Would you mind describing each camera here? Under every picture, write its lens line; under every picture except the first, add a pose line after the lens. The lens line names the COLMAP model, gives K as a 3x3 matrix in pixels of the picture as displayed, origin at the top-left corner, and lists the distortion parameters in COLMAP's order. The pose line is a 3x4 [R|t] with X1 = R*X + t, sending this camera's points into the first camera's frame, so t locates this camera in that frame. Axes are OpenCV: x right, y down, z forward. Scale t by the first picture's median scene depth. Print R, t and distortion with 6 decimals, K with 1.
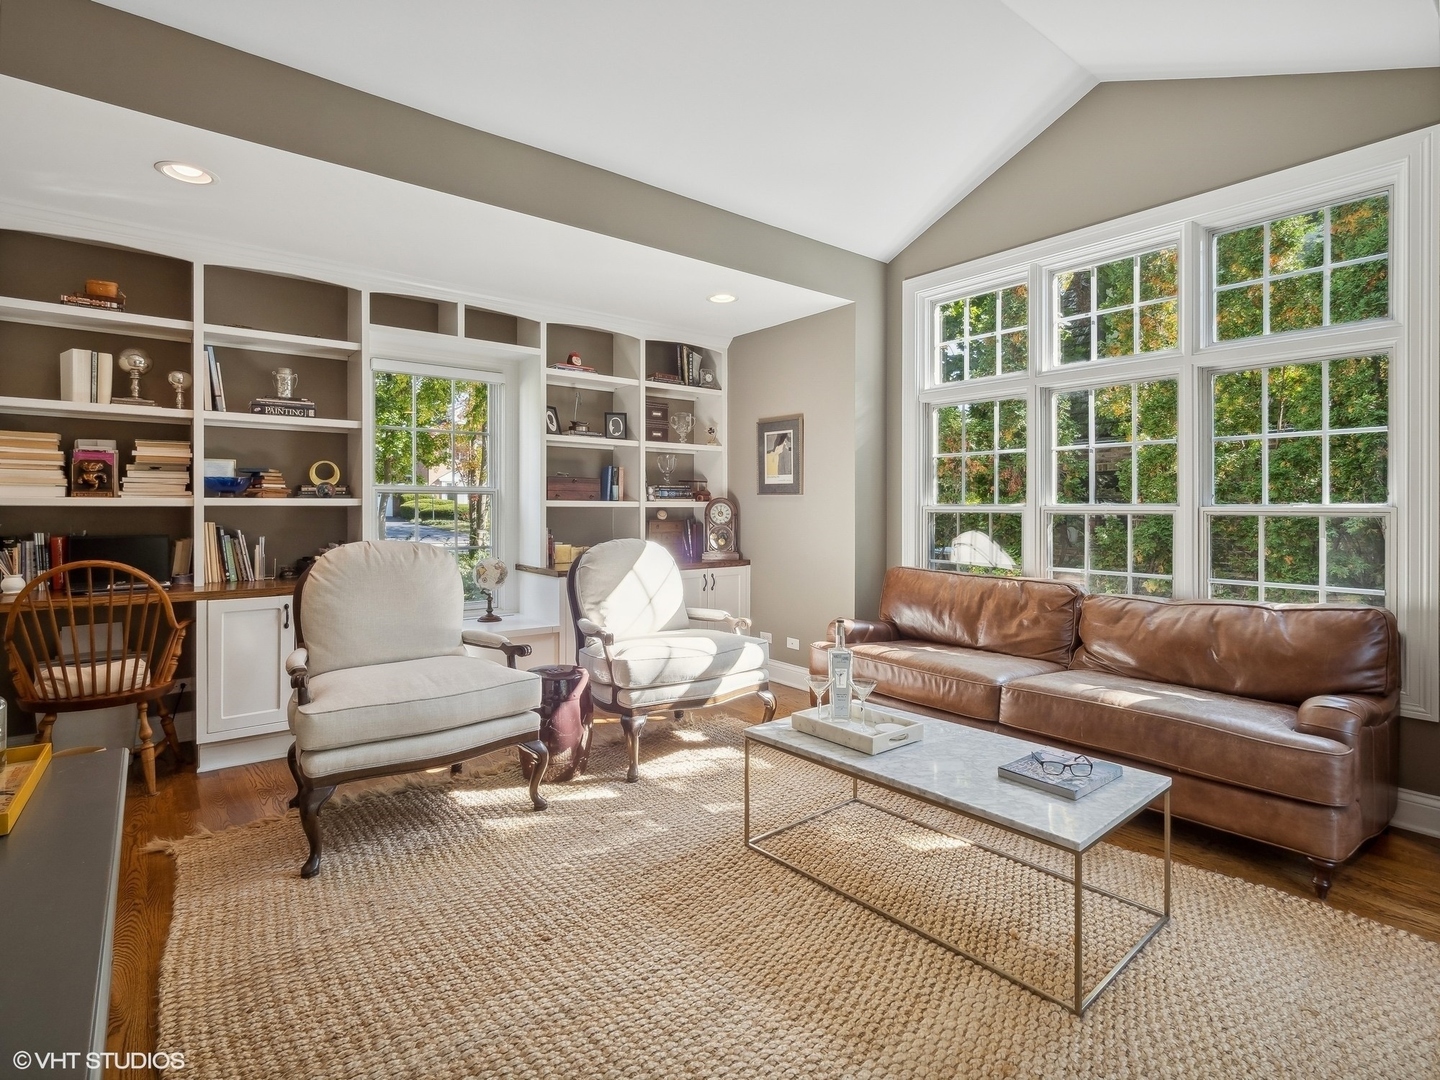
lens RADIAL K [[719.5, 0, 720.0], [0, 719.5, 540.0], [0, 0, 1]] dist [-0.005032, -0.000334]
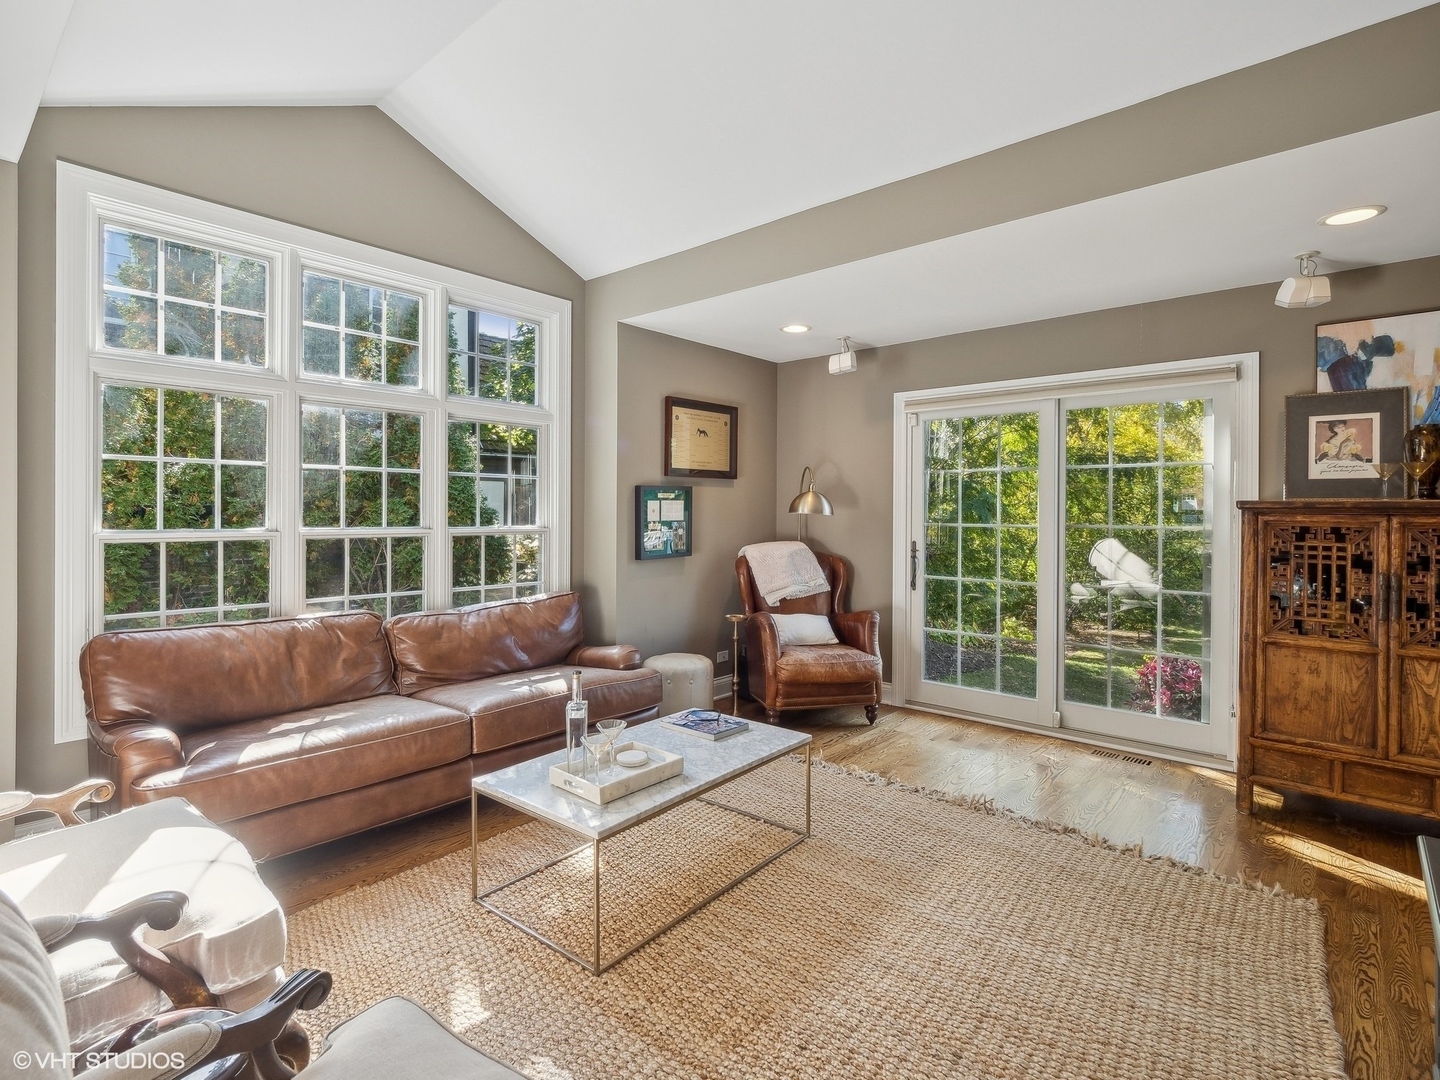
lens RADIAL K [[719.5, 0, 720.0], [0, 719.5, 540.0], [0, 0, 1]] dist [-0.005032, -0.000334]
pose [[-0.161559, -0.021756, 0.986623, -0.479434], [0.064045, 0.997418, 0.032481, -0.031792], [-0.984783, 0.068436, -0.159748, 0.640425]]
